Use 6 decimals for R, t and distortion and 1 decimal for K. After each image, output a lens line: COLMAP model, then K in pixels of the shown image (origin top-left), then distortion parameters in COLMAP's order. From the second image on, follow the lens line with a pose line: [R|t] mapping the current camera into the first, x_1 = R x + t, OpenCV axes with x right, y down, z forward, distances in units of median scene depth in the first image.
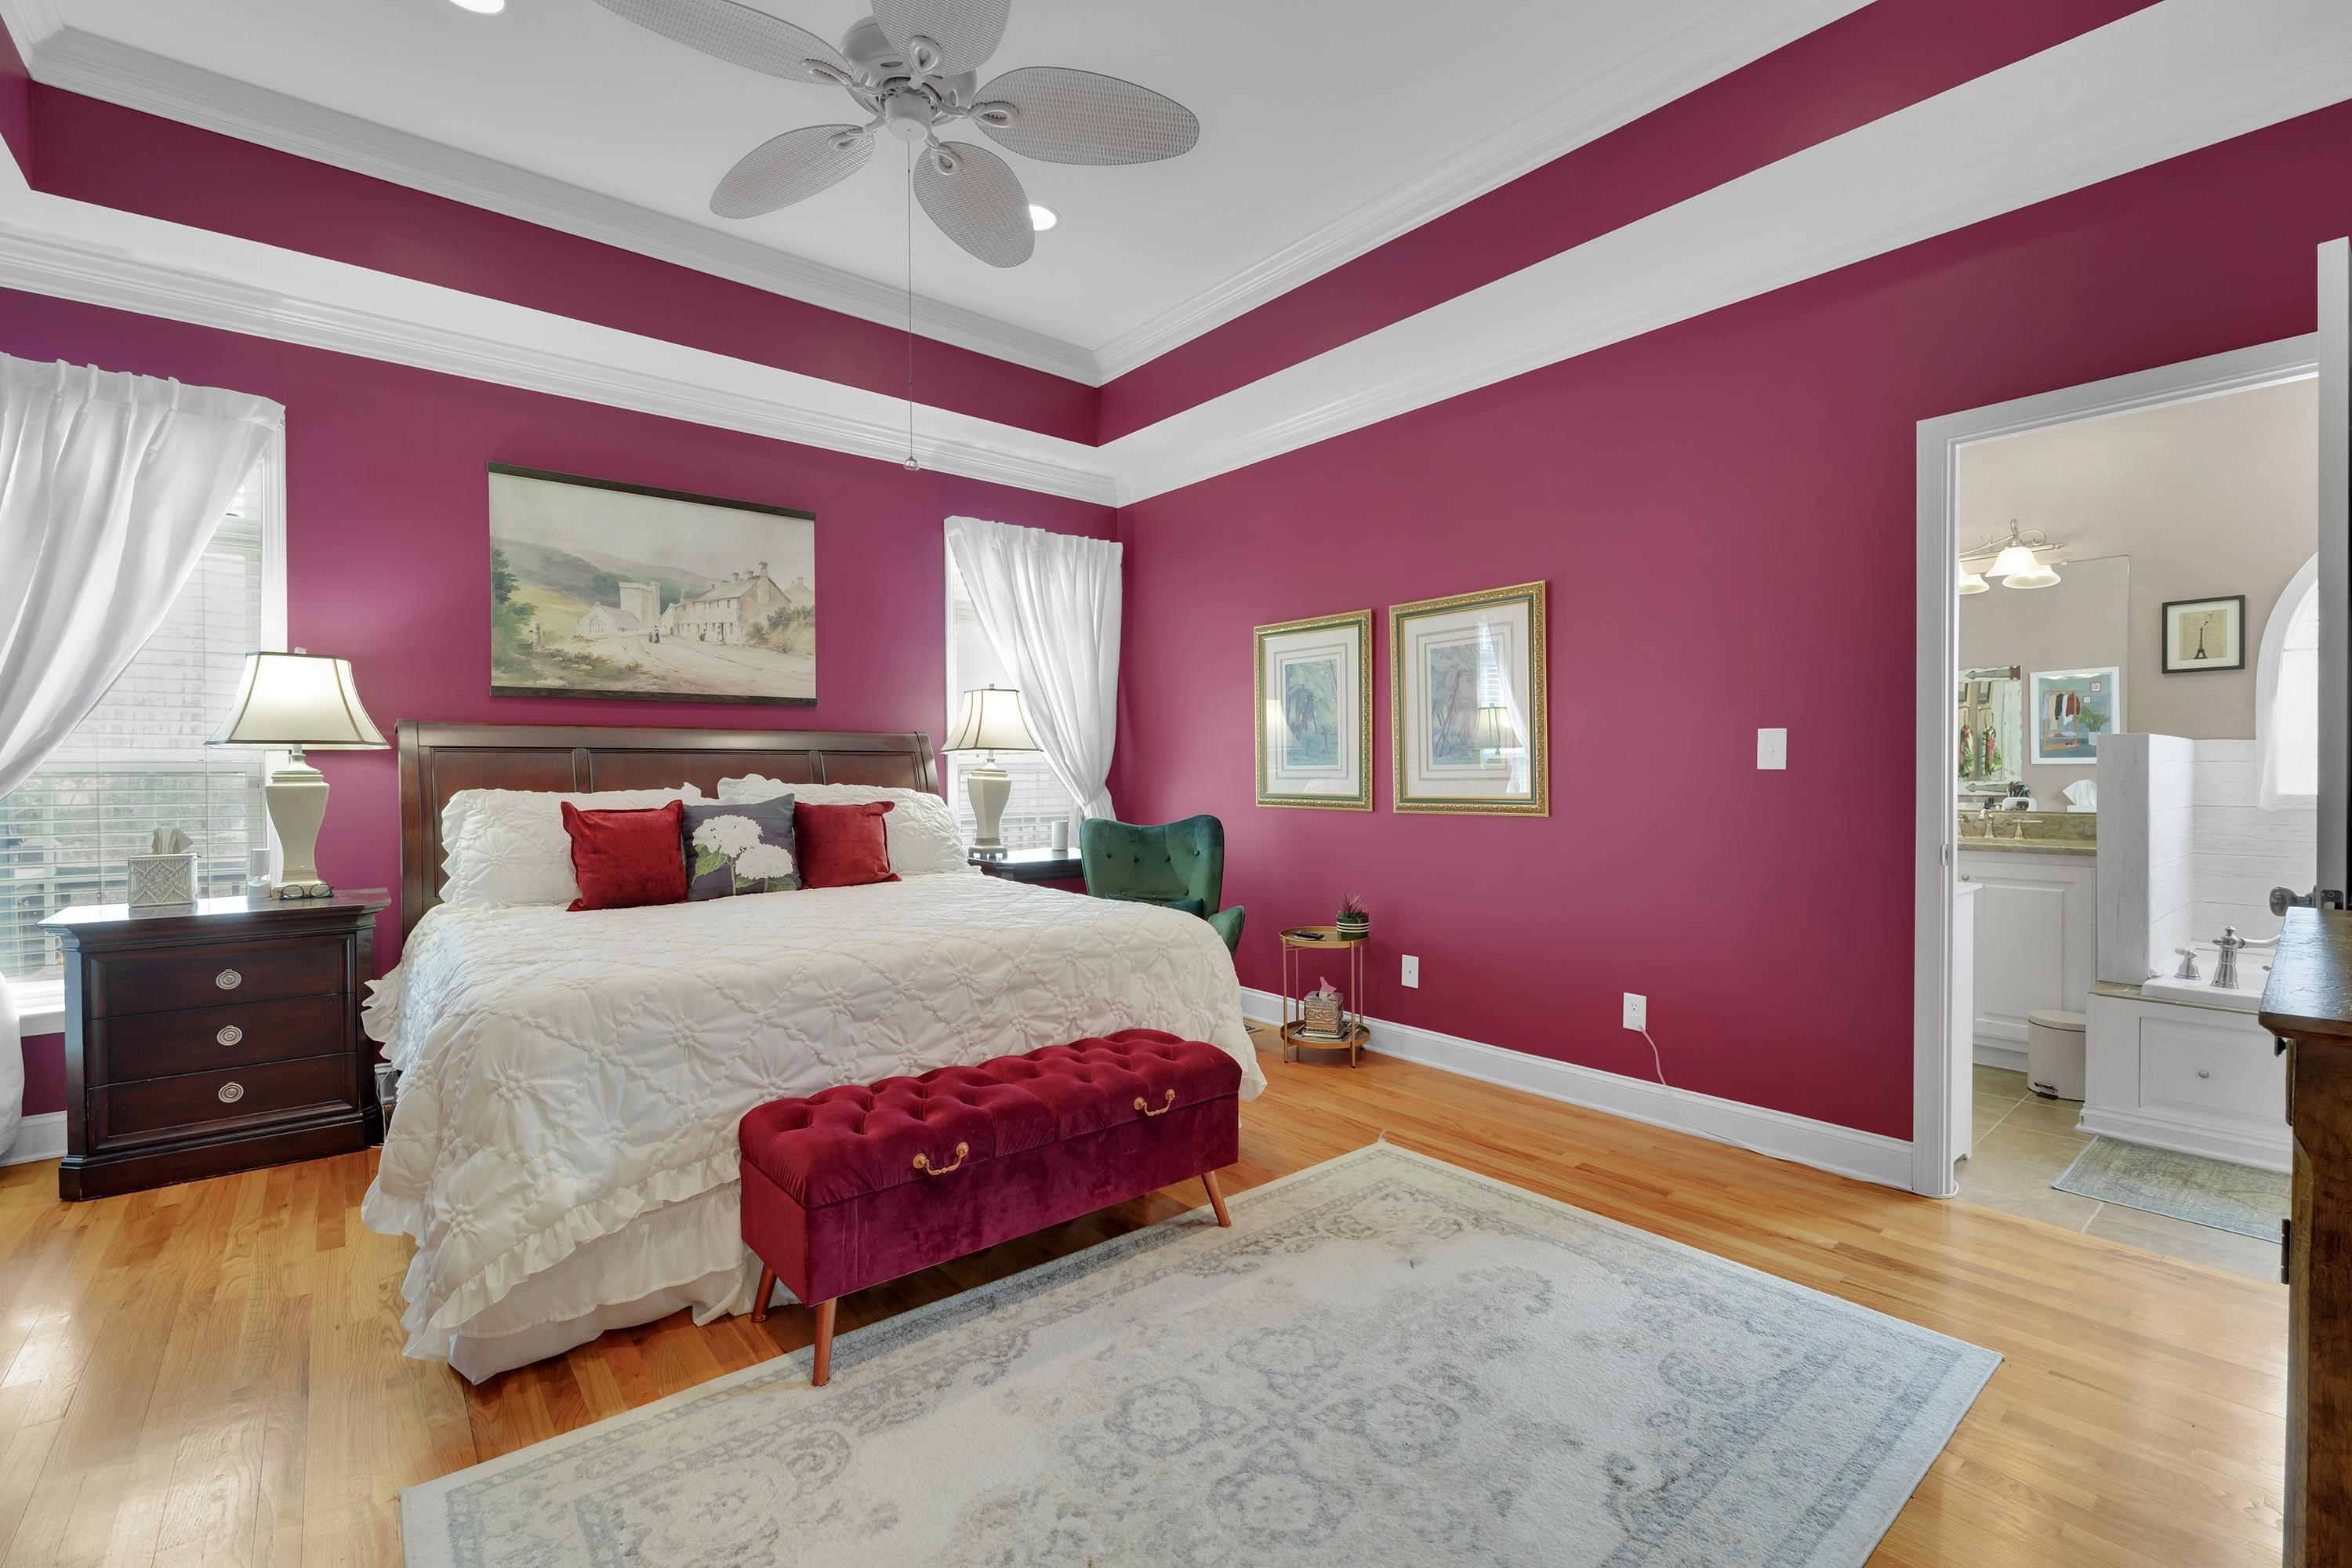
lens RADIAL K [[1026.5, 0, 1176.0], [0, 1026.5, 784.0], [0, 0, 1]] dist [-0.002127, 0.000225]
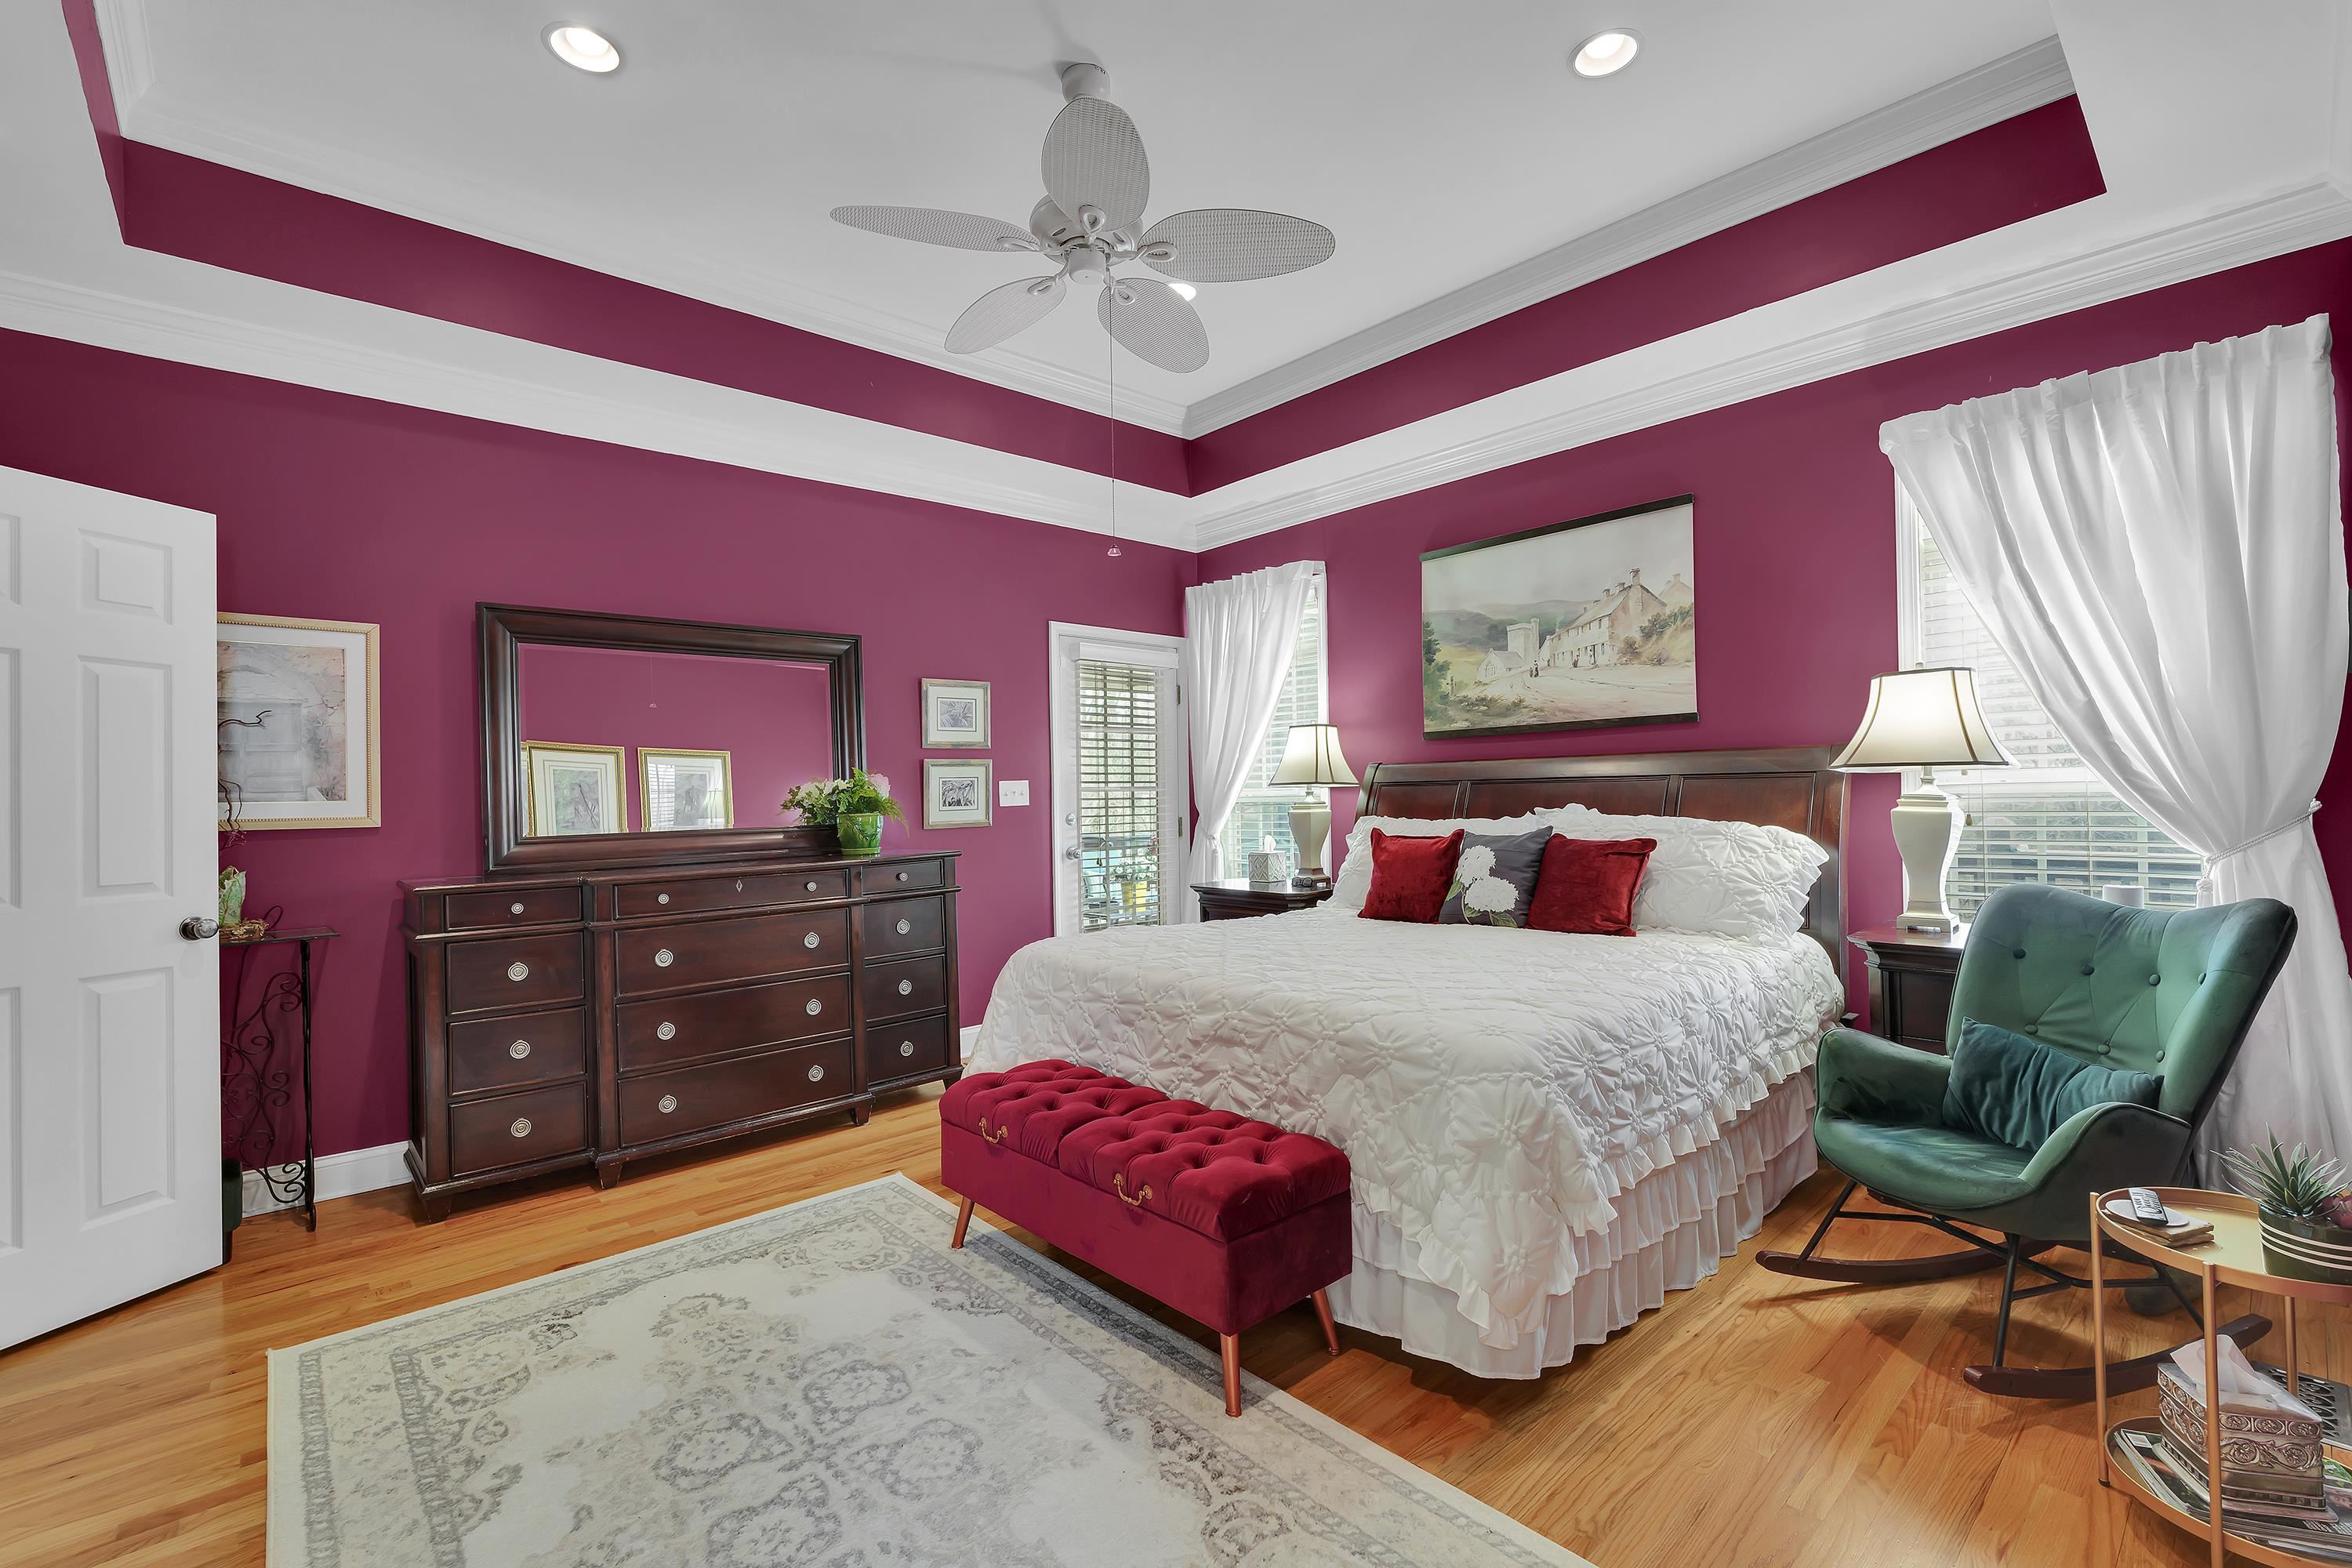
lens RADIAL K [[1026.5, 0, 1176.0], [0, 1026.5, 784.0], [0, 0, 1]] dist [-0.002127, 0.000225]
pose [[0.041994, -0.007912, -0.999087, 0.565598], [0.007169, 0.999945, -0.007617, -0.025110], [0.999092, -0.006842, 0.042049, 0.640619]]
